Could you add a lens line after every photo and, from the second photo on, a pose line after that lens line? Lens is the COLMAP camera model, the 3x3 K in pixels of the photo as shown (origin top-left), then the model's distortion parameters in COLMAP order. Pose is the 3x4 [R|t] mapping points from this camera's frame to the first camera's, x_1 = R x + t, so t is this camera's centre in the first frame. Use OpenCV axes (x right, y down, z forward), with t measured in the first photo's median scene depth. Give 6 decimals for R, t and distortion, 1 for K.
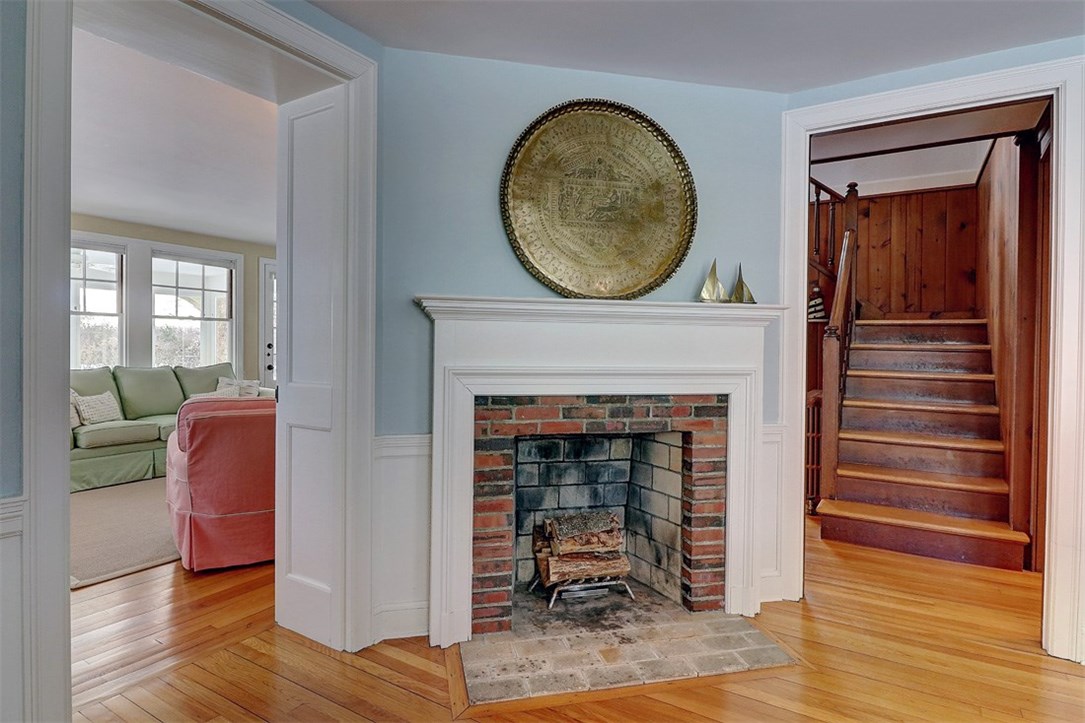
lens RADIAL K [[574.9, 0, 541.8], [0, 574.9, 359.4], [0, 0, 1]] dist [-0.004106, -0.001185]
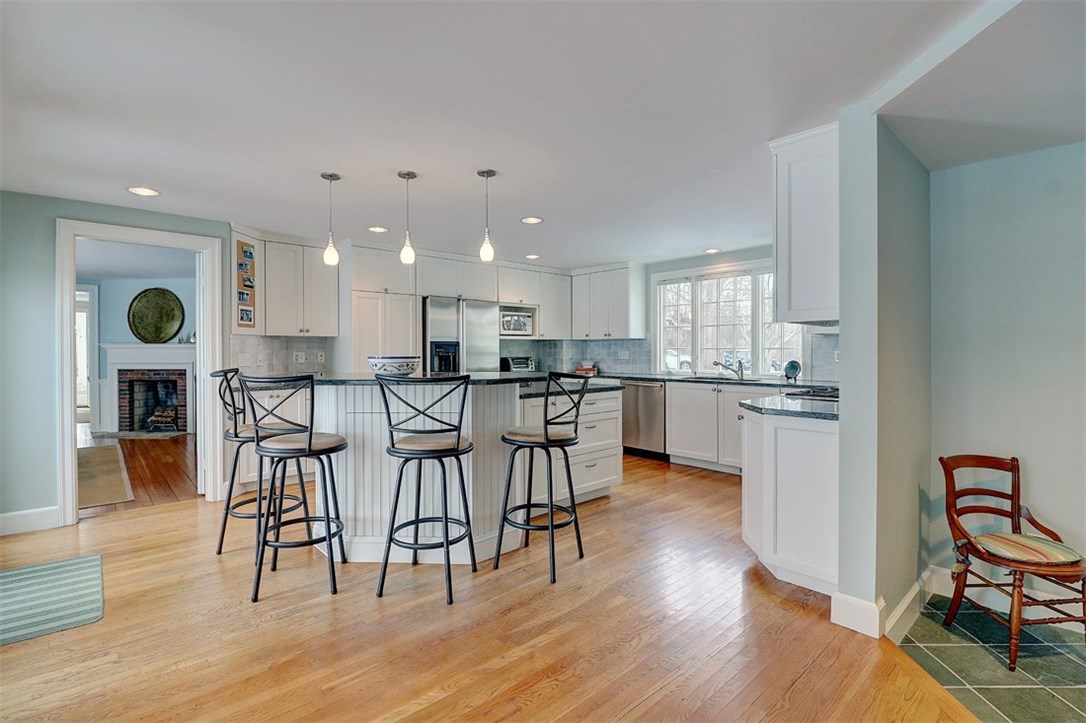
lens RADIAL K [[504.8, 0, 541.3], [0, 504.8, 358.2], [0, 0, 1]] dist [-0.005526, -0.002873]
pose [[0.963566, -0.005745, -0.267410, 3.345153], [0.006035, 0.999982, 0.000262, 0.005145], [0.267403, -0.001866, 0.963583, -1.415099]]
